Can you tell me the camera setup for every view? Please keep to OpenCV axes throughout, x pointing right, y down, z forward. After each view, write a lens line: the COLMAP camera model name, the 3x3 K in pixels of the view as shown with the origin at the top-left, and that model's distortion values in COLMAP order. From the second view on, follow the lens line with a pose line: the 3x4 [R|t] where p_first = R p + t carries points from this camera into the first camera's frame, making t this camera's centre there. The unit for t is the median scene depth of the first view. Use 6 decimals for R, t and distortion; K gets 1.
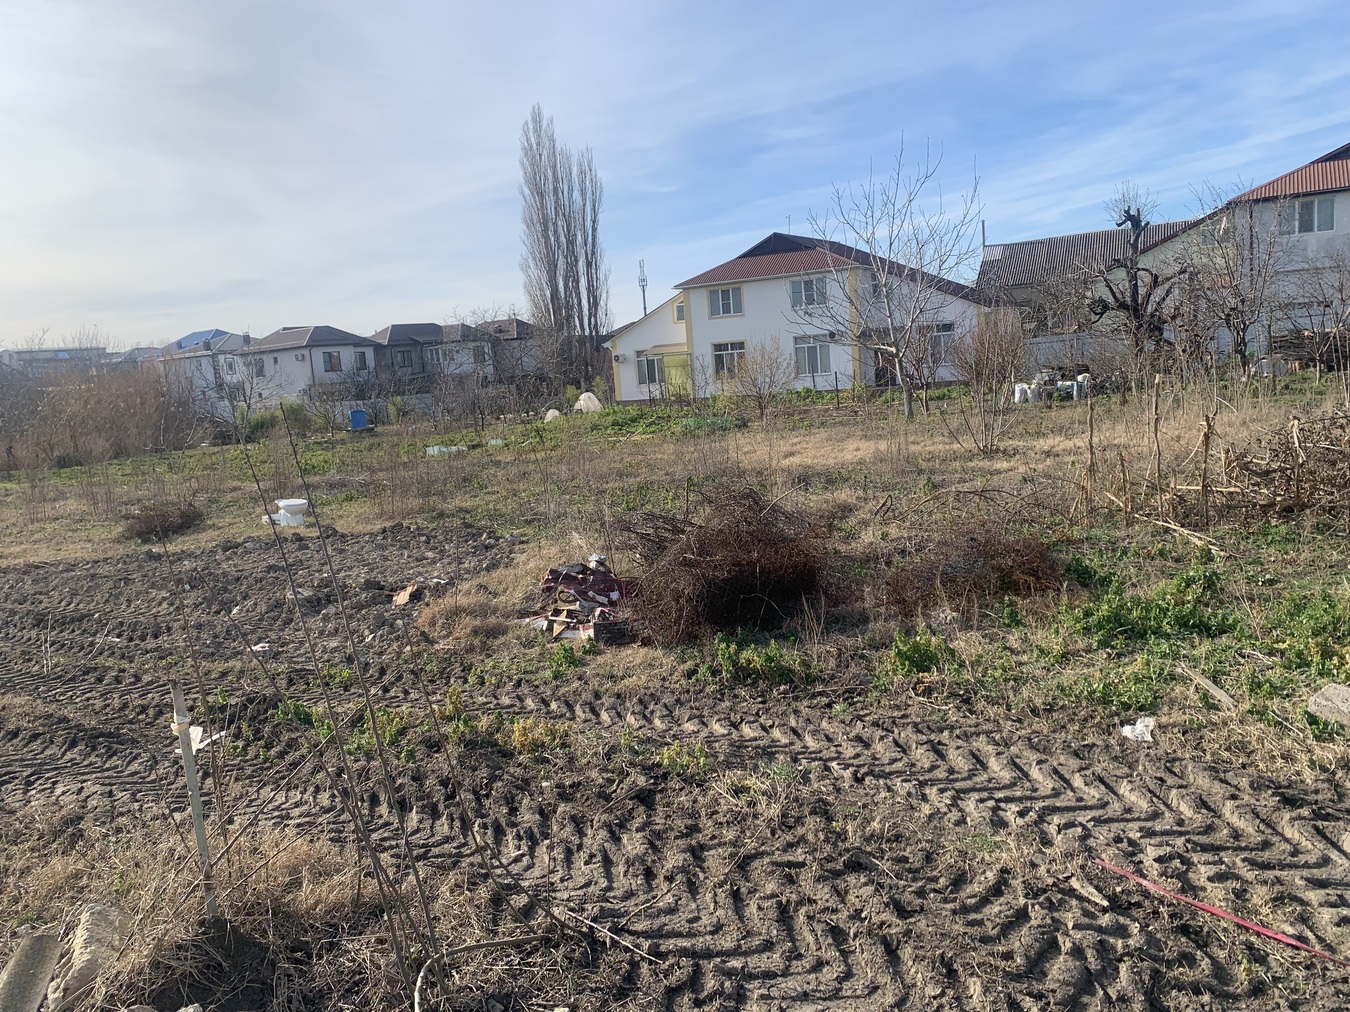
lens RADIAL K [[1029.9, 0, 684.9], [0, 1029.9, 492.0], [0, 0, 1]] dist [0.022572, -0.017200]
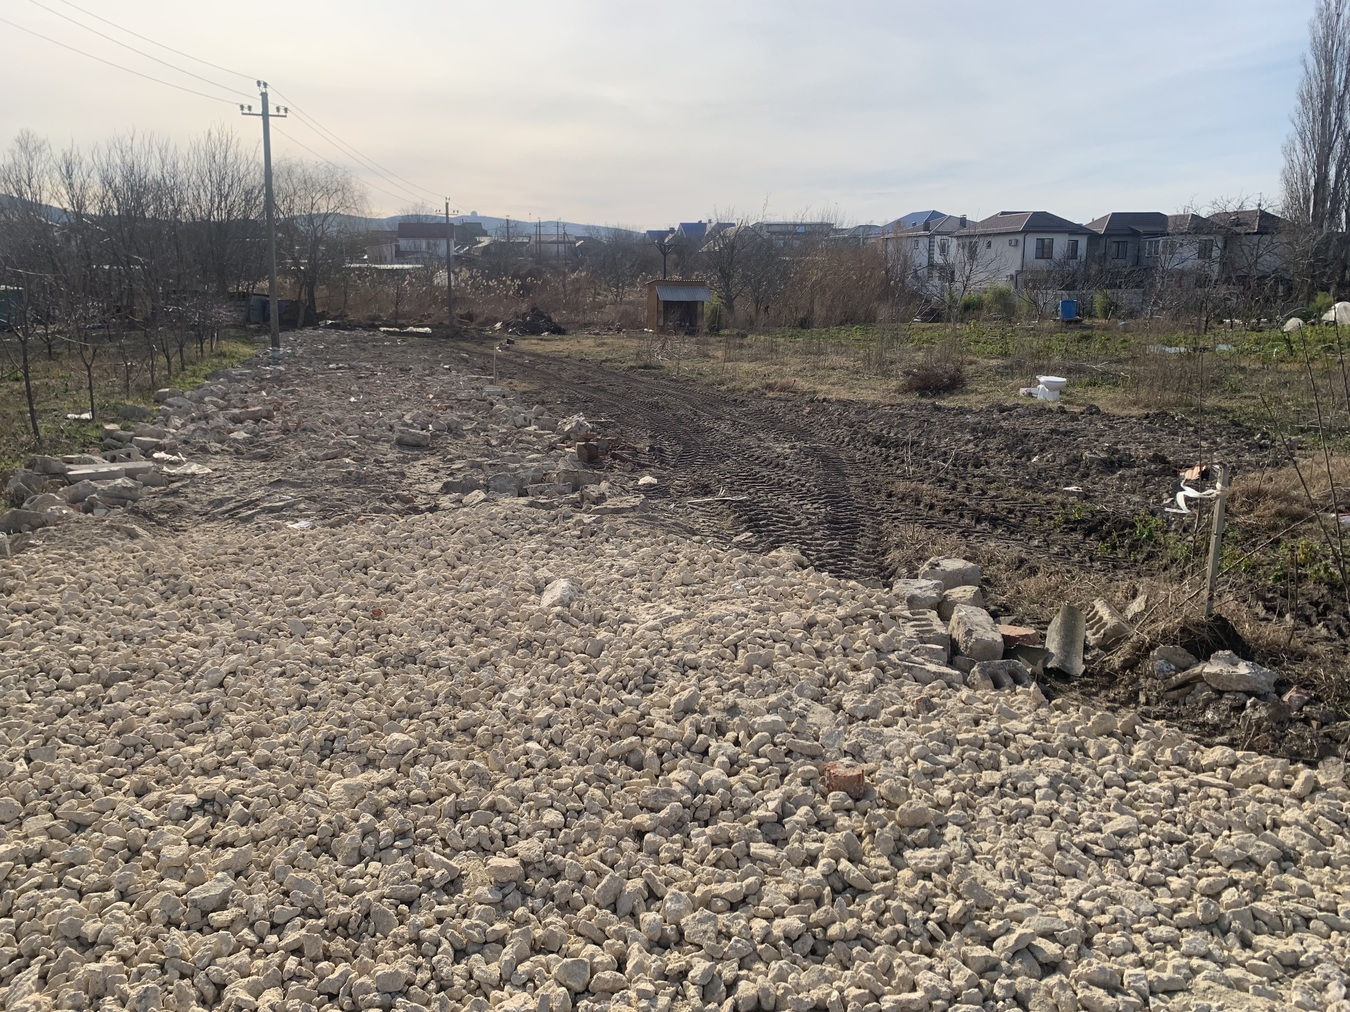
lens RADIAL K [[1036.8, 0, 668.1], [0, 1036.8, 479.9], [0, 0, 1]] dist [0.024146, -0.011617]
pose [[0.792934, 0.191676, -0.578374, -0.088223], [-0.136685, 0.980995, 0.137716, 0.038558], [0.593779, -0.030145, 0.804063, -0.287151]]
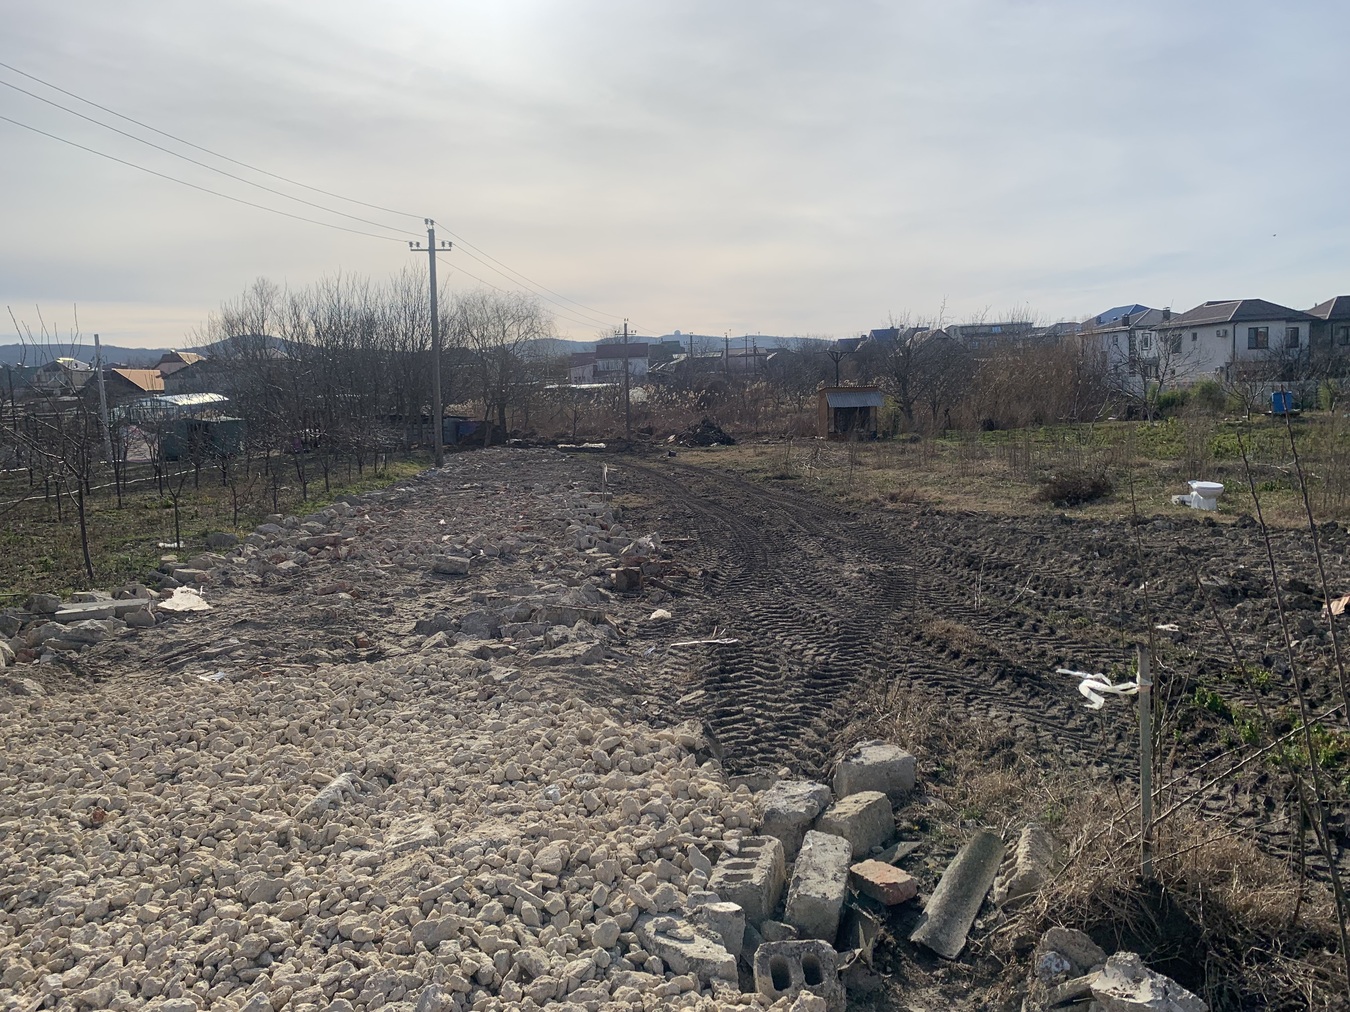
lens RADIAL K [[1029.9, 0, 684.9], [0, 1029.9, 492.0], [0, 0, 1]] dist [0.022572, -0.017200]
pose [[0.678230, 0.122039, -0.724645, -0.025844], [-0.104982, 0.992090, 0.068823, 0.002502], [0.727312, 0.029397, 0.685677, -0.020052]]
